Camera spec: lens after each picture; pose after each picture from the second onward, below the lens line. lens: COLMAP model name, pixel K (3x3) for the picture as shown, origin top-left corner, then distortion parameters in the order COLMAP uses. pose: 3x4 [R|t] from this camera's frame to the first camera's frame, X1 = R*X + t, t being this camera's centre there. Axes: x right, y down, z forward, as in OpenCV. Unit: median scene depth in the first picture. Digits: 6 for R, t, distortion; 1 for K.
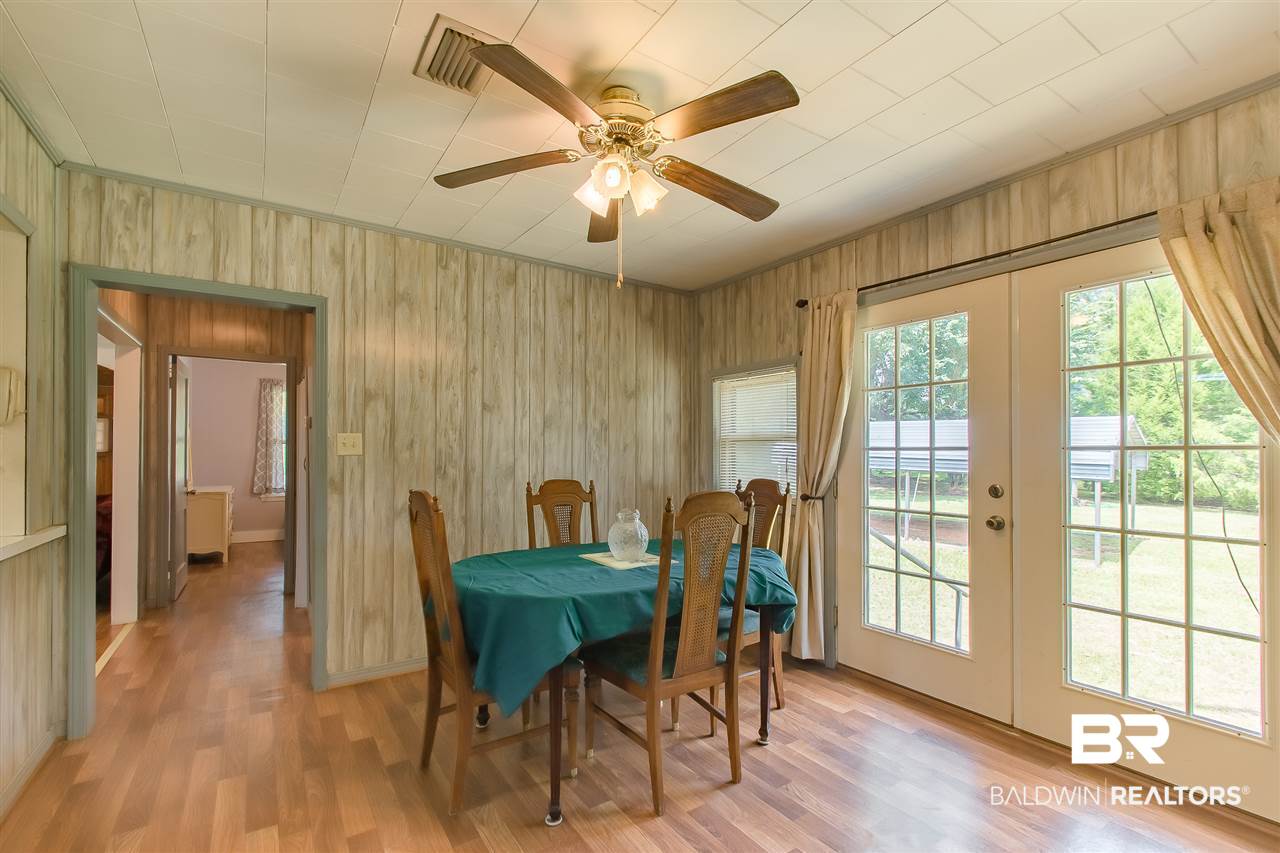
lens RADIAL K [[564.1, 0, 632.7], [0, 564.1, 449.2], [0, 0, 1]] dist [-0.001220, -0.000285]
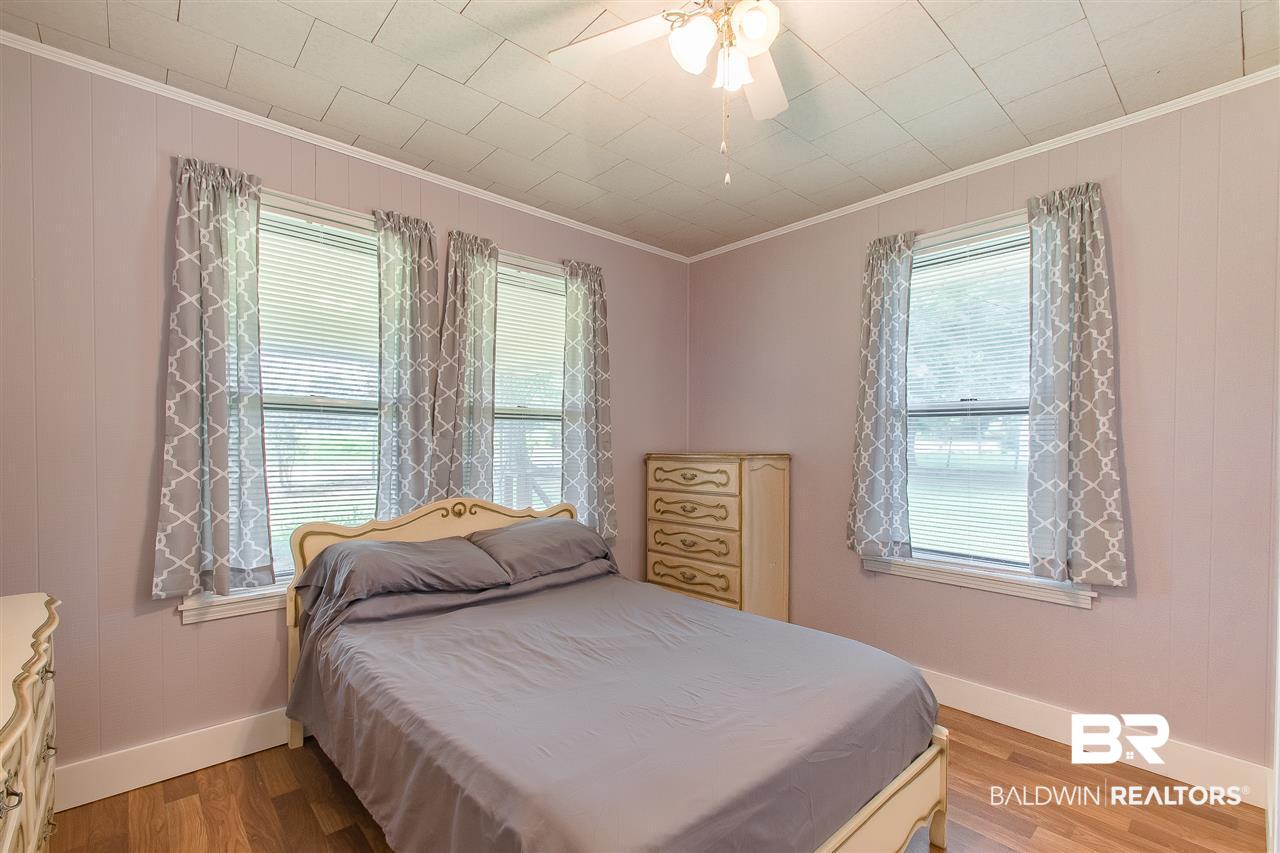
lens RADIAL K [[564.1, 0, 632.7], [0, 564.1, 449.2], [0, 0, 1]] dist [-0.001220, -0.000285]
pose [[0.988696, -0.002458, 0.149915, -0.425113], [0.000061, 0.999872, 0.015993, 0.005032], [-0.149935, -0.015803, 0.988570, 0.615030]]
